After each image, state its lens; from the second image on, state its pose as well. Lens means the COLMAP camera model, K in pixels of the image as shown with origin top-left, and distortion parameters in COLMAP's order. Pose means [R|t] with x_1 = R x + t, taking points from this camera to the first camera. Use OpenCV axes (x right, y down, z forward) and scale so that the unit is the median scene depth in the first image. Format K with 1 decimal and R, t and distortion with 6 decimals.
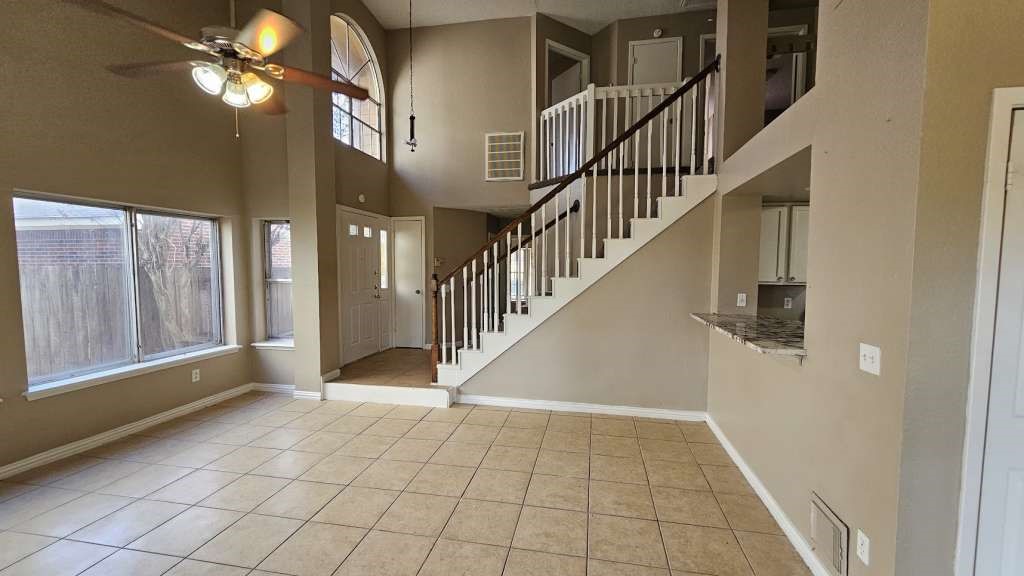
lens RADIAL K [[418.9, 0, 512.0], [0, 418.9, 288.0], [0, 0, 1]] dist [0.000168, 0.000021]
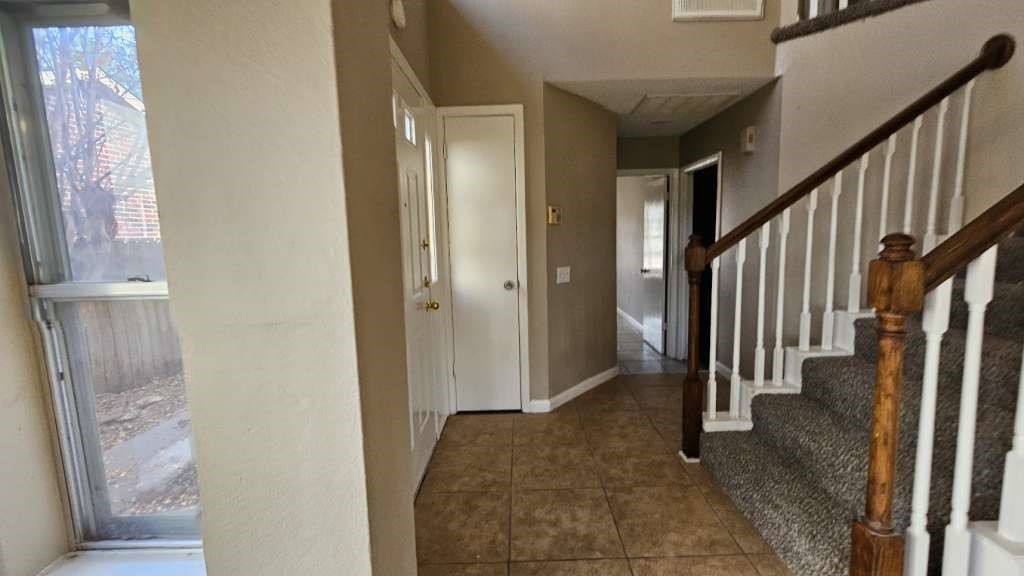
lens RADIAL K [[423.5, 0, 522.9], [0, 423.5, 280.7], [0, 0, 1]] dist [0.012825, 0.000032]
pose [[0.975893, -0.050902, 0.212232, -0.408567], [0.037782, 0.997142, 0.065426, -0.032090], [-0.214956, -0.055831, 0.975027, 0.771051]]
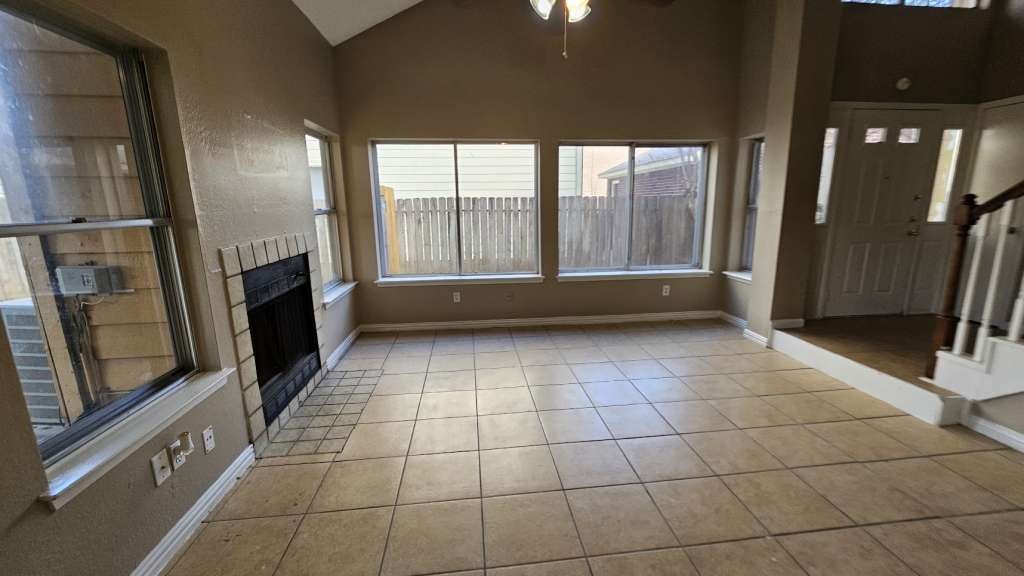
lens RADIAL K [[418.9, 0, 512.0], [0, 418.9, 288.0], [0, 0, 1]] dist [0.000168, 0.000021]
pose [[0.312443, 0.188168, -0.931113, 0.157063], [-0.037297, 0.981859, 0.185907, 0.006470], [0.949204, -0.023358, 0.313794, 0.225189]]
